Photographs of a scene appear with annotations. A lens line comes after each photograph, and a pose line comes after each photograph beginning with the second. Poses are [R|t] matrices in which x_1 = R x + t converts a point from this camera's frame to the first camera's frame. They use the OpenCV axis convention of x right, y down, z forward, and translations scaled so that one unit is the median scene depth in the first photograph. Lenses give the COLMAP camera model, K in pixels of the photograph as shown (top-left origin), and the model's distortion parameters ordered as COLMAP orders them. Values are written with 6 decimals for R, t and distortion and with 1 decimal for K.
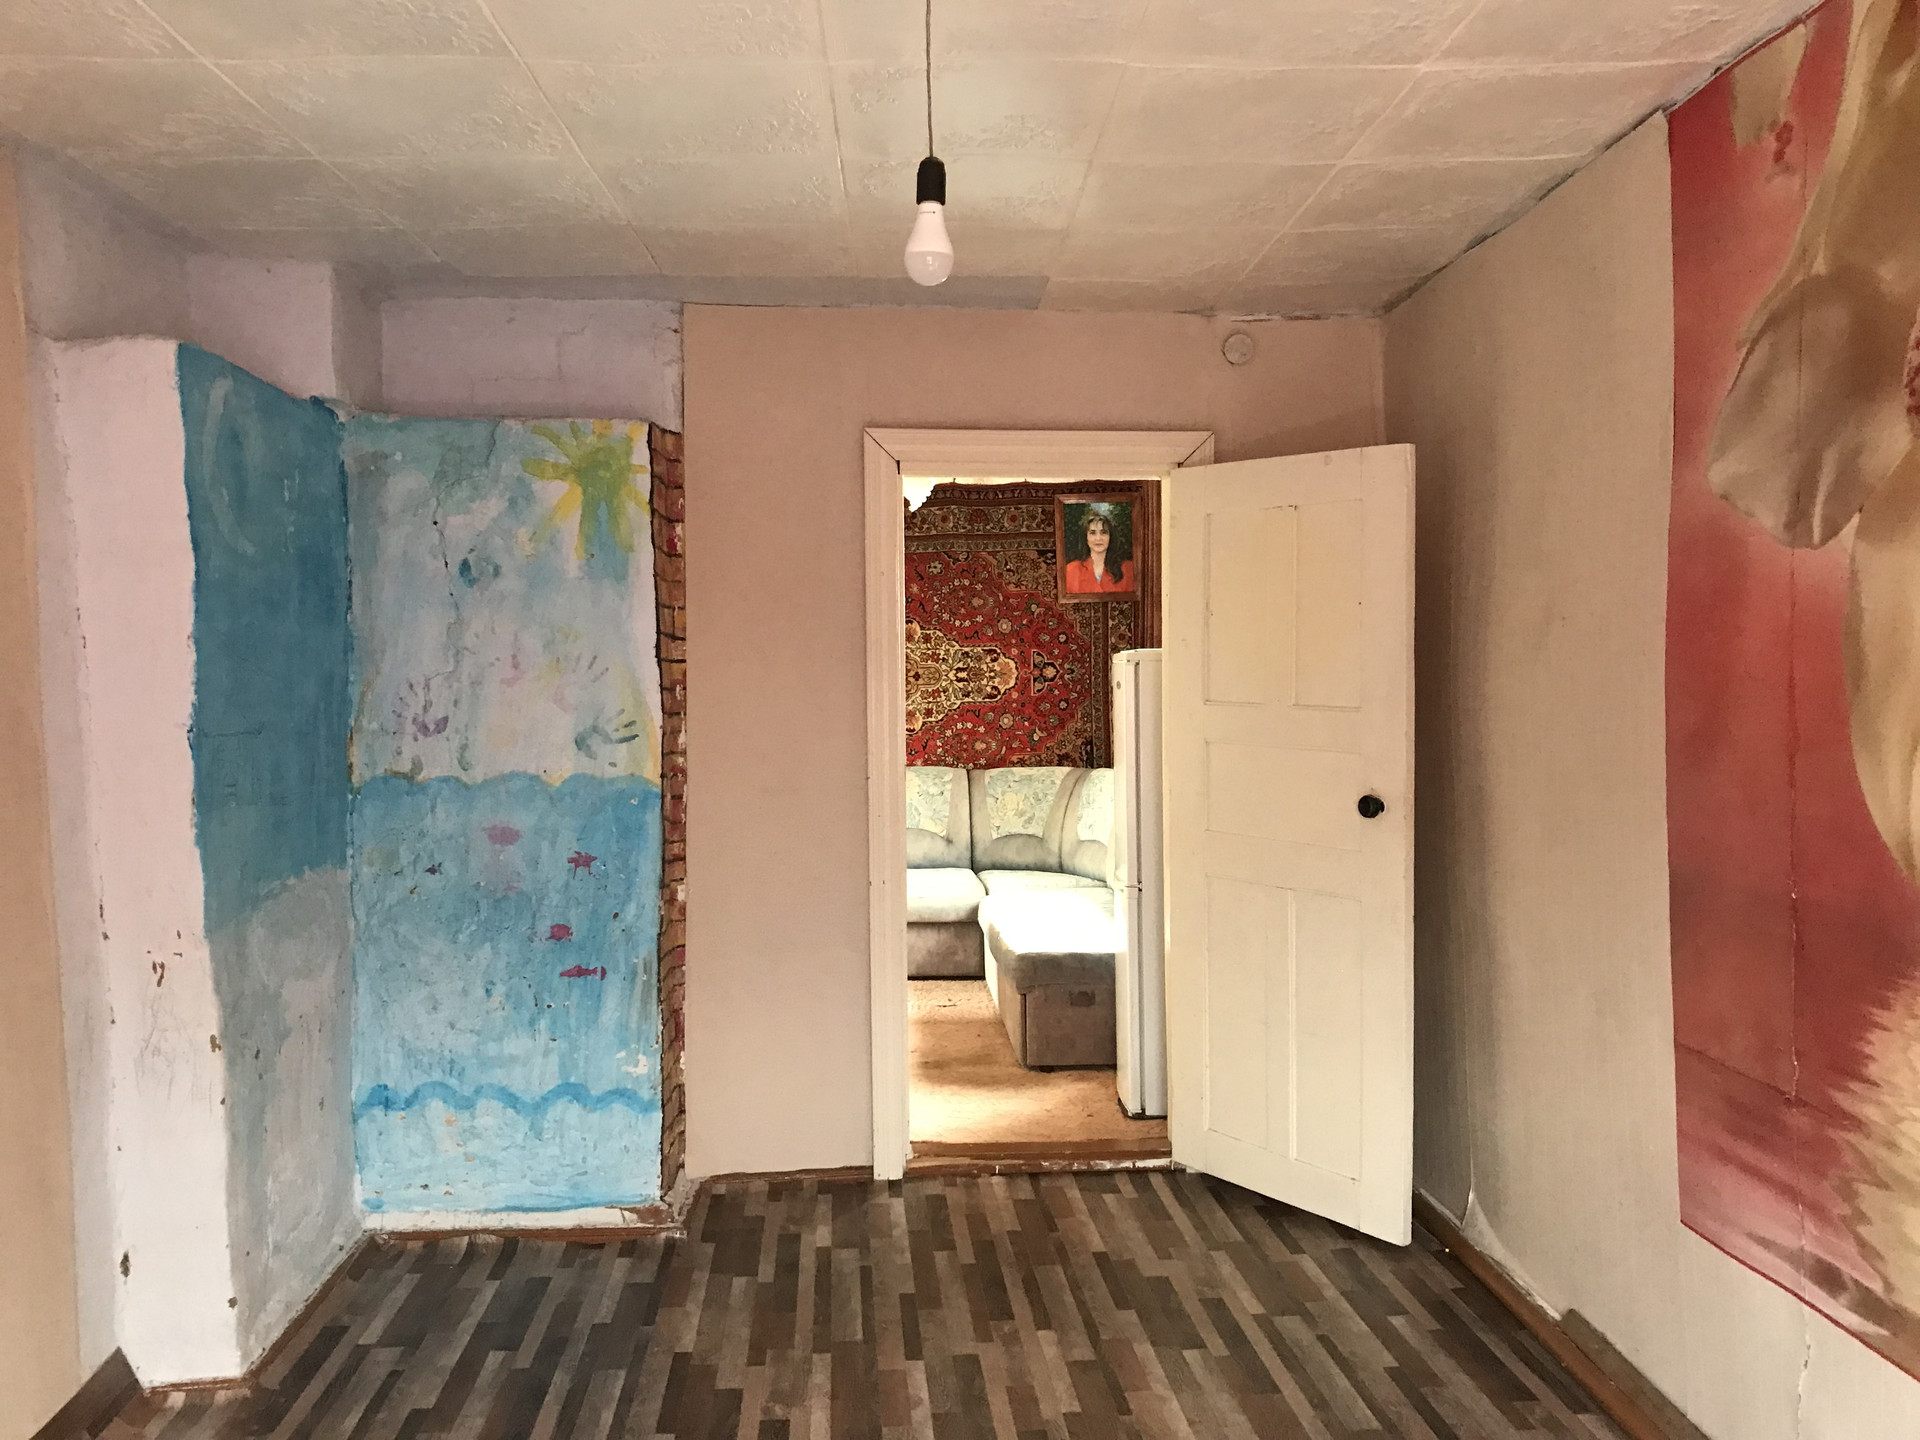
lens RADIAL K [[1567.0, 0, 951.8], [0, 1567.0, 701.5], [0, 0, 1]] dist [0.032874, -0.014085]
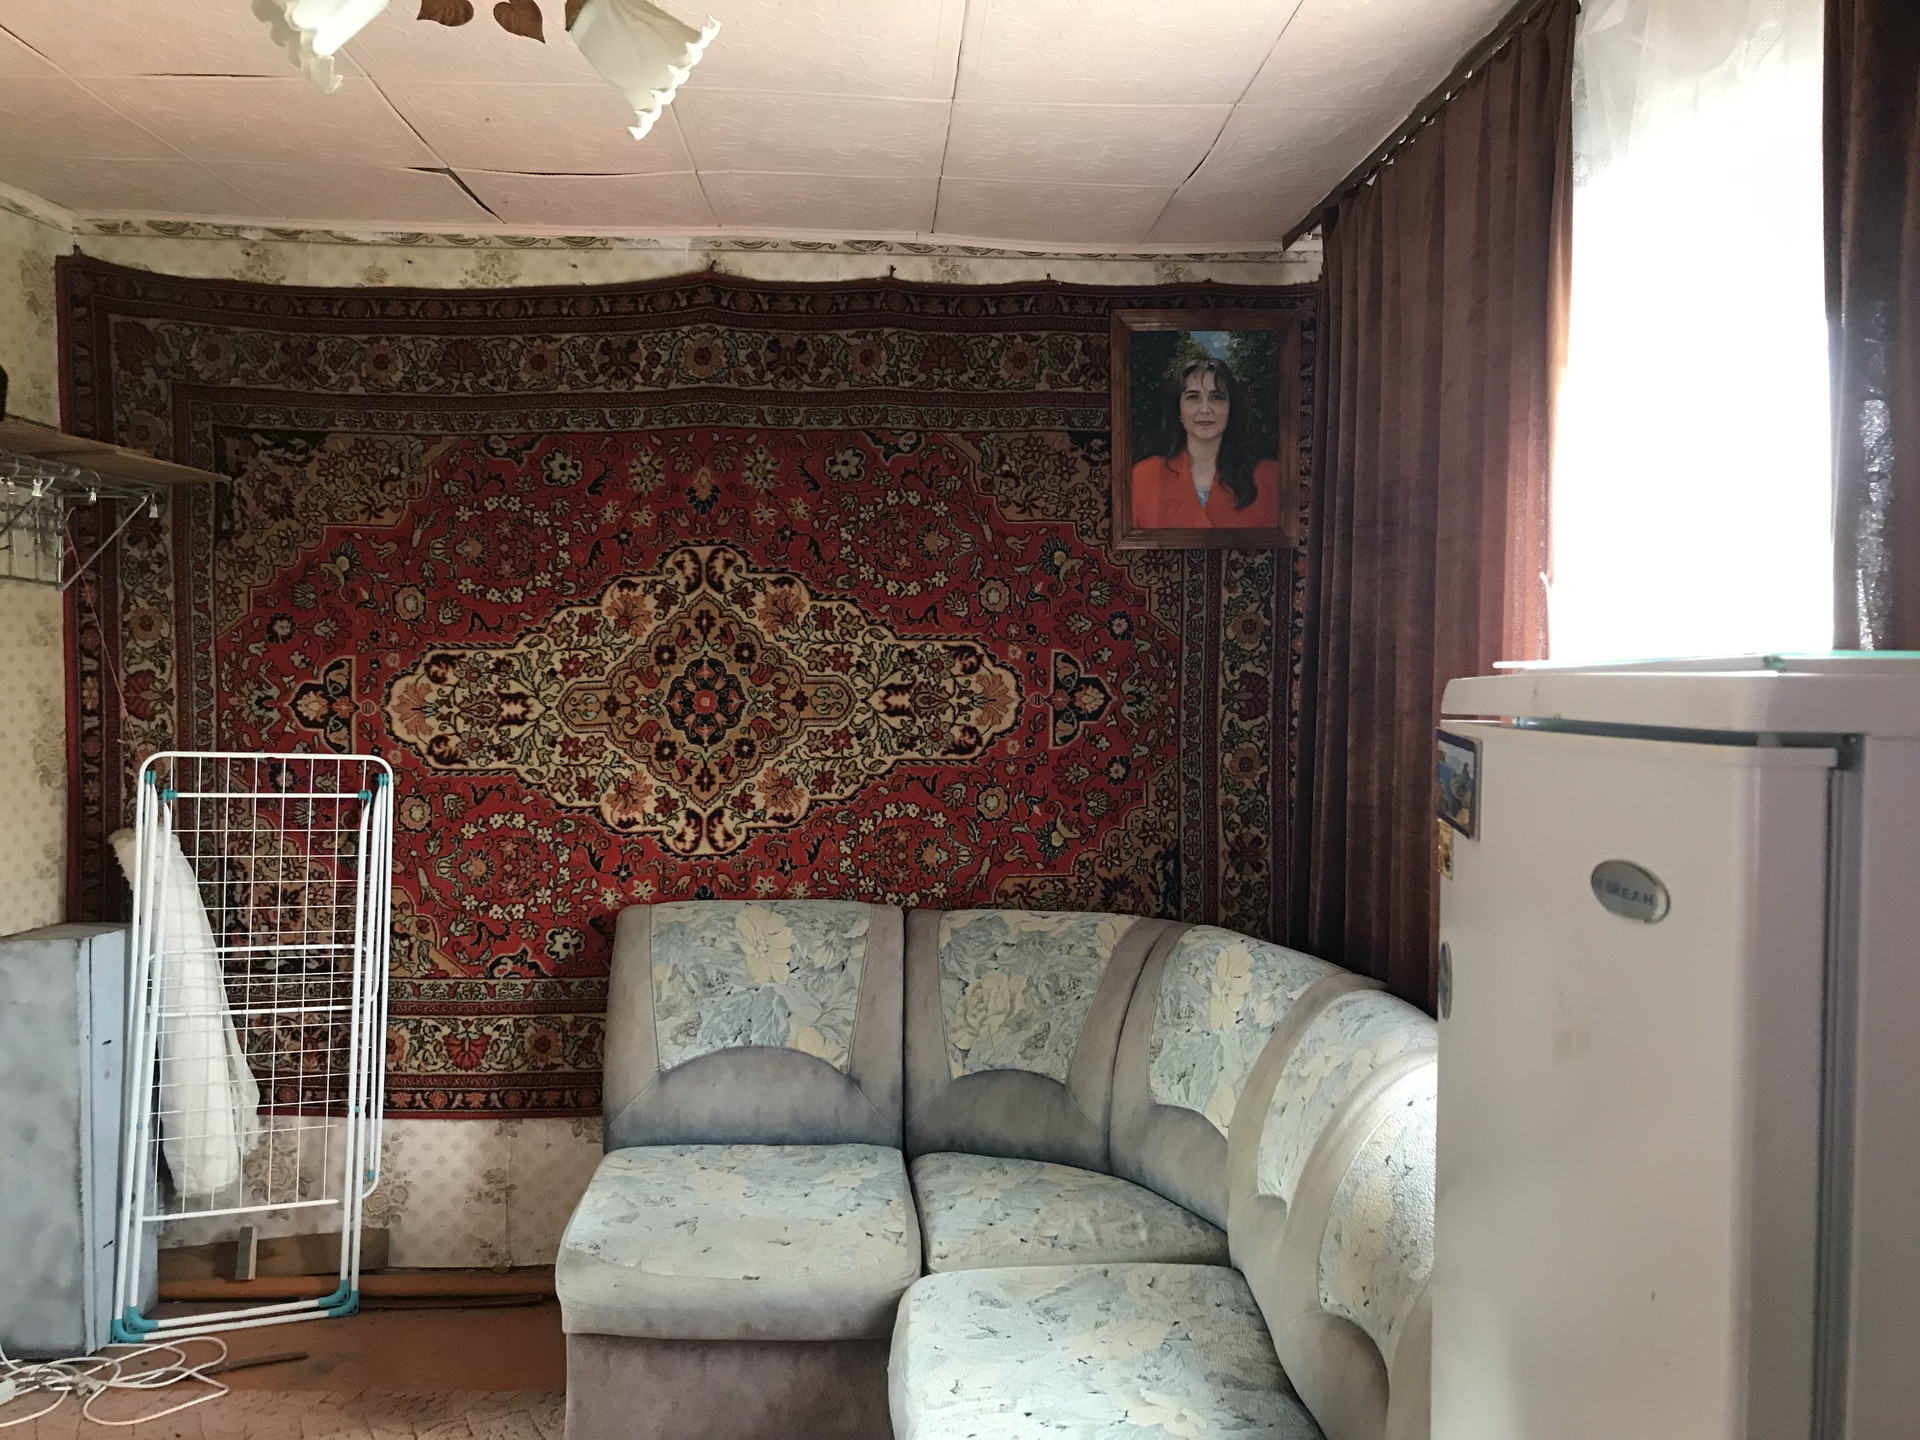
lens RADIAL K [[1567.0, 0, 951.8], [0, 1567.0, 701.5], [0, 0, 1]] dist [0.032874, -0.014085]
pose [[0.999614, 0.026228, -0.009179, 0.026247], [-0.026179, 0.999642, 0.005486, -0.019660], [0.009320, -0.005244, 0.999943, 0.542337]]
